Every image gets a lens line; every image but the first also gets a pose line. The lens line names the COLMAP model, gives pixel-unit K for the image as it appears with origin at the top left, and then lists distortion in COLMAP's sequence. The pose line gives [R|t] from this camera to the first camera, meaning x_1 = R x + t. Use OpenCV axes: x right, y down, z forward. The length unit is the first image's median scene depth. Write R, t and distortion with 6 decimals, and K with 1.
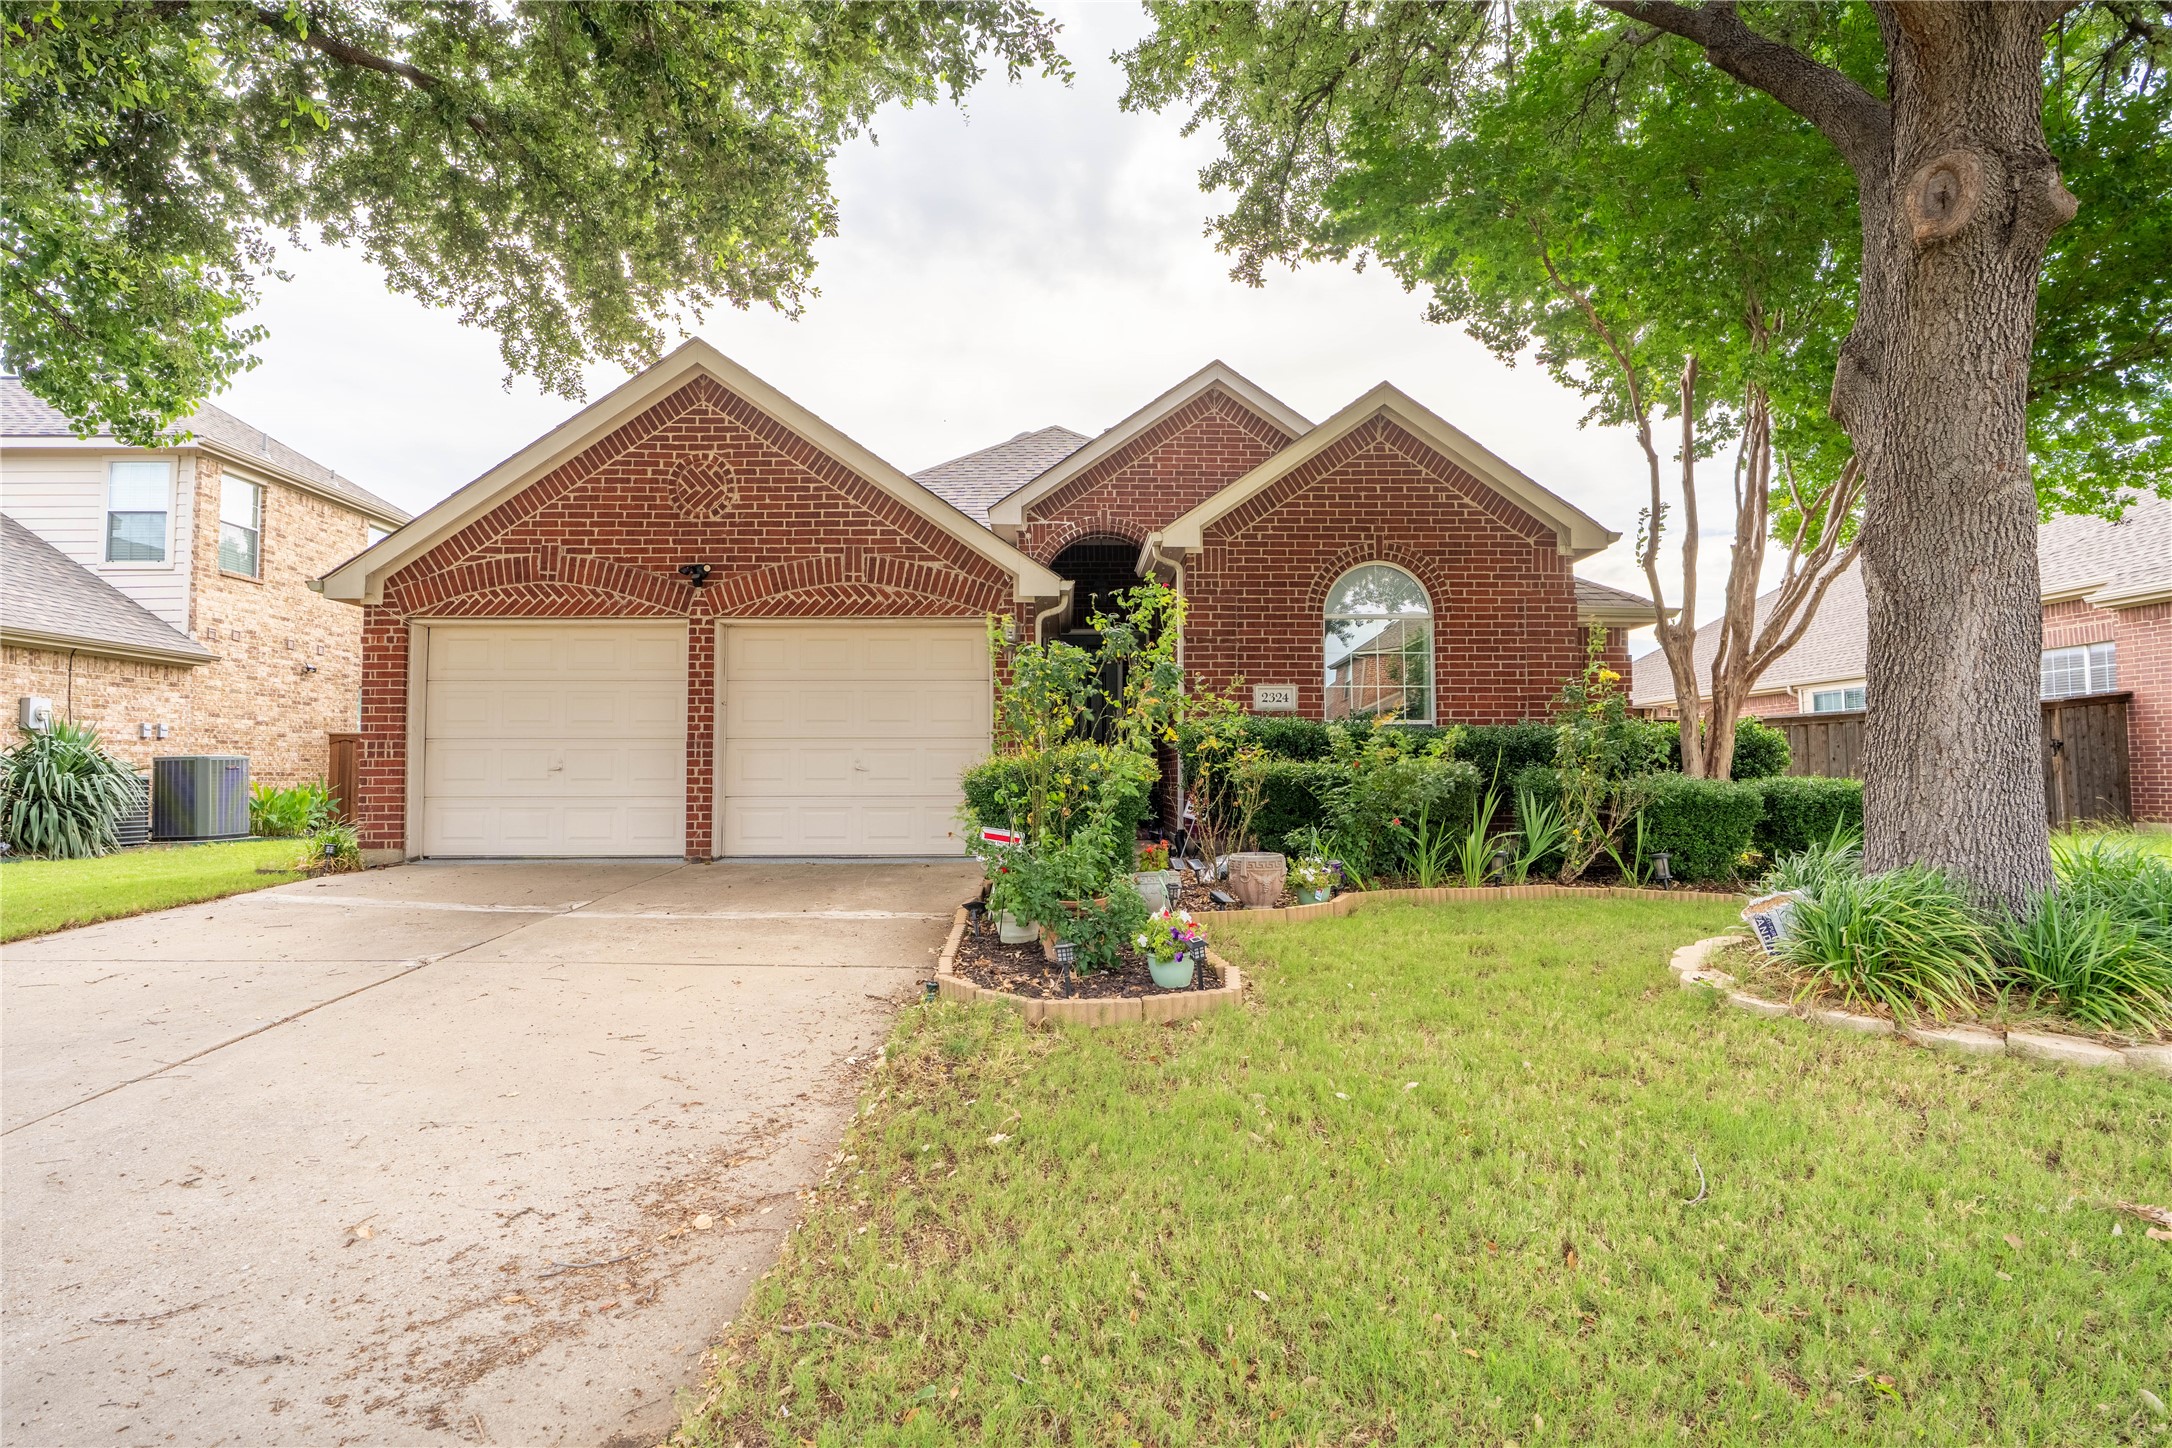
lens RADIAL K [[1099.8, 0, 1086.0], [0, 1099.8, 724.0], [0, 0, 1]] dist [-0.004512, -0.000318]
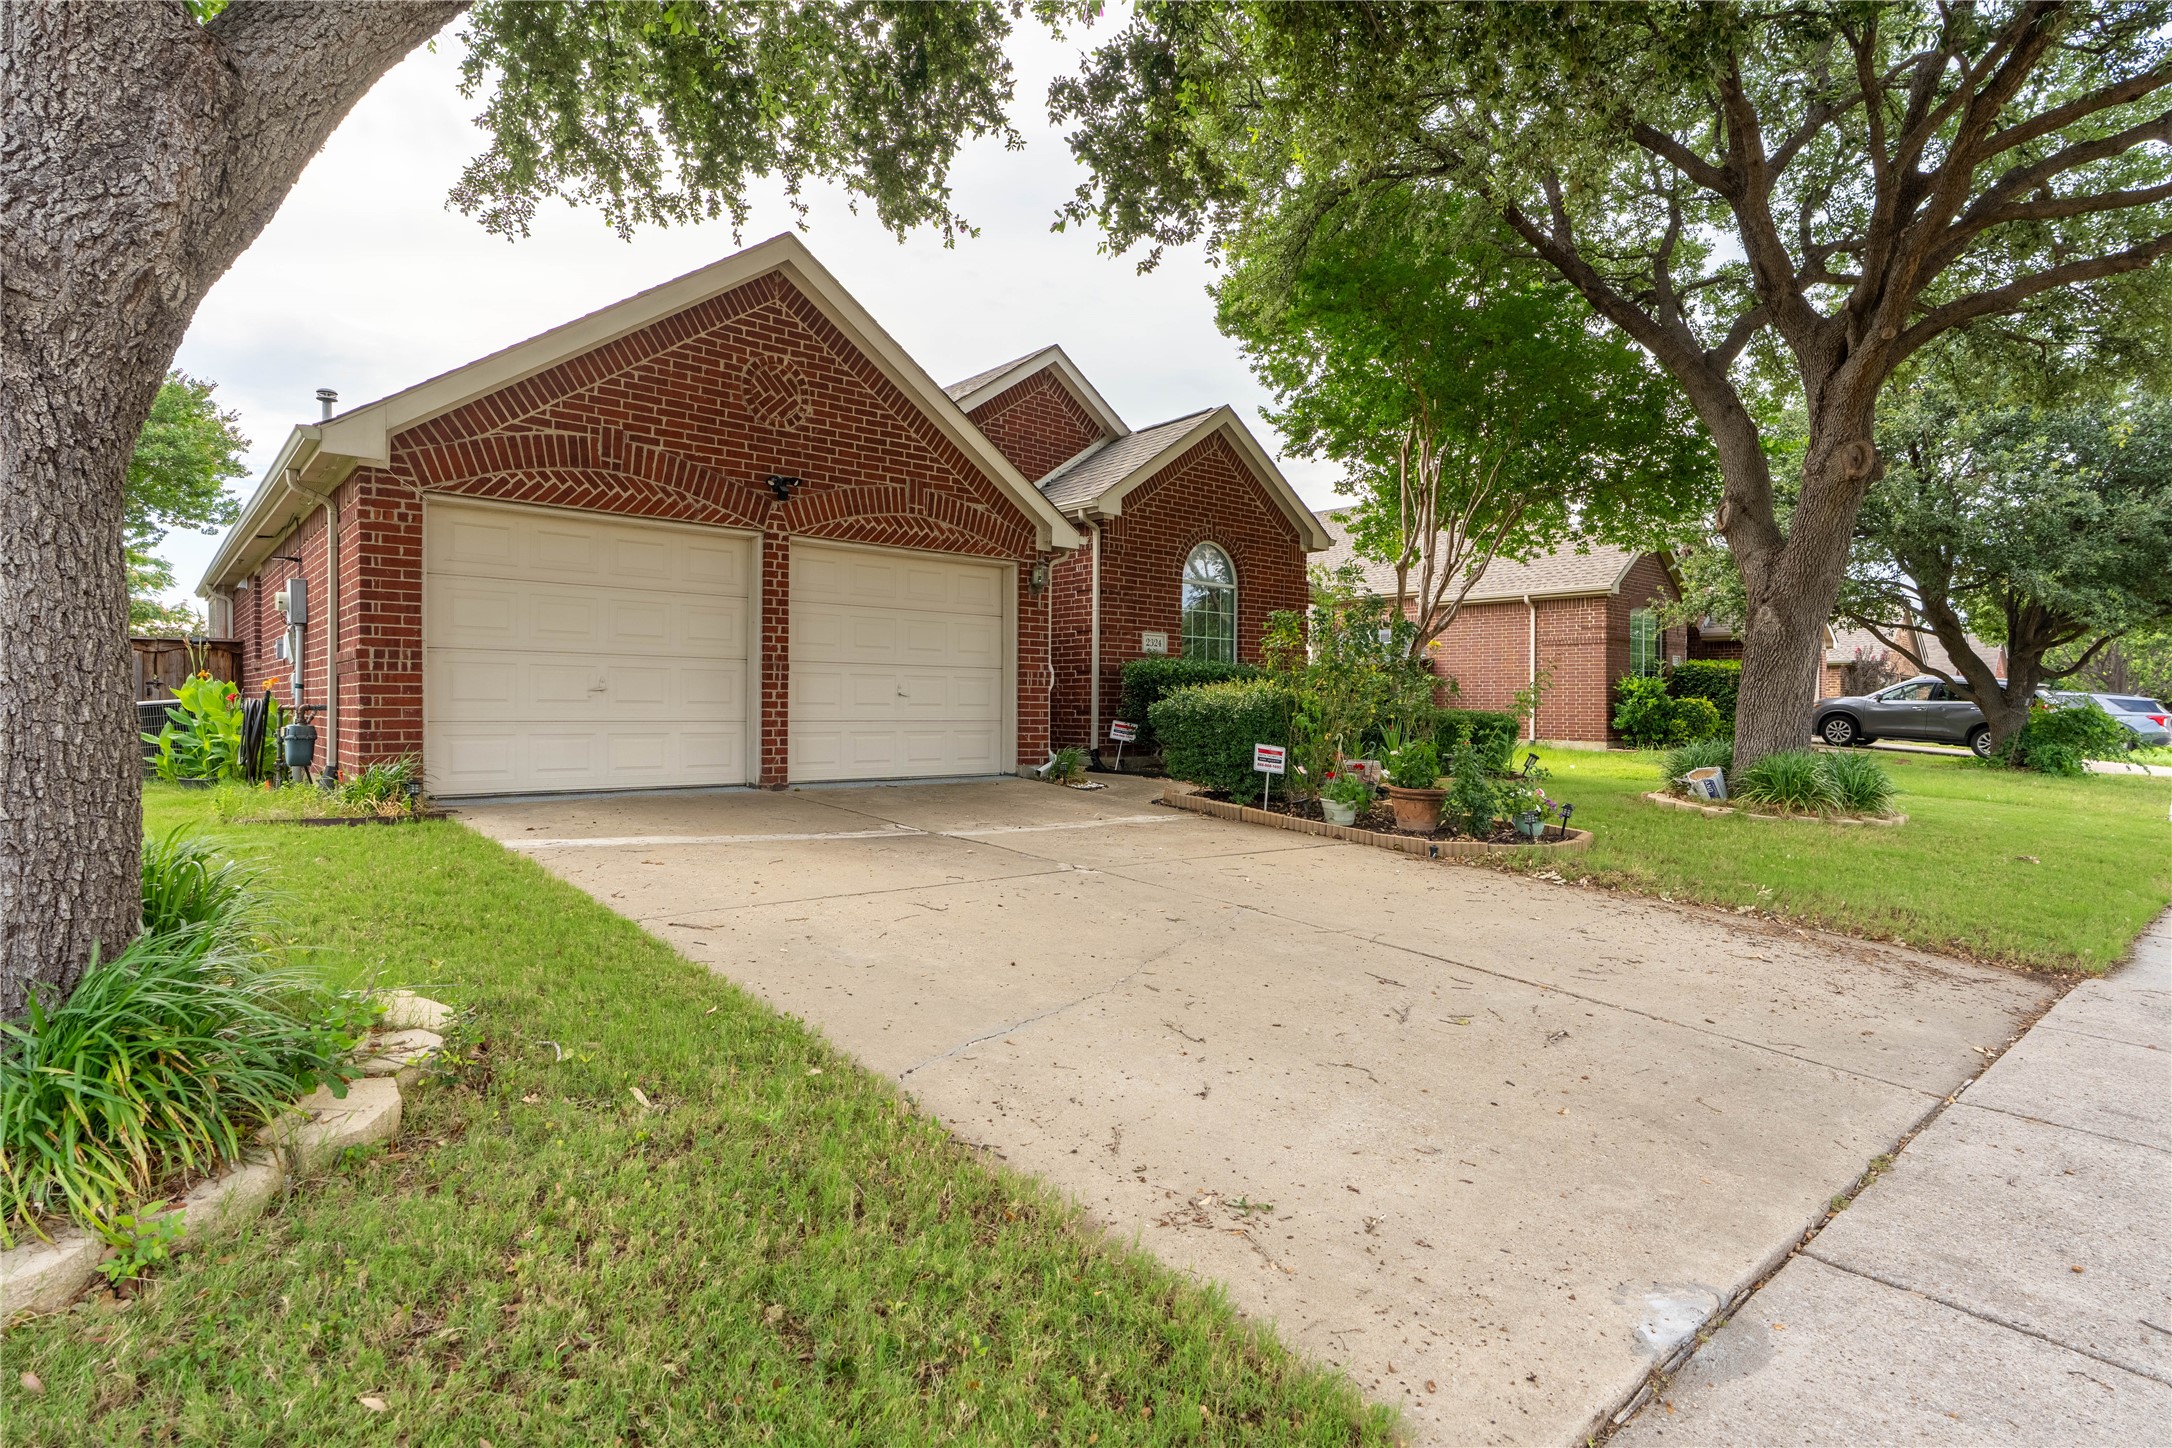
lens RADIAL K [[1108.2, 0, 1088.0], [0, 1108.2, 715.6], [0, 0, 1]] dist [0.003961, 0.000223]
pose [[0.763431, 0.003866, 0.645878, -0.760733], [-0.040679, 0.998285, 0.042107, 0.009557], [-0.644607, -0.058419, 0.762278, 0.088753]]
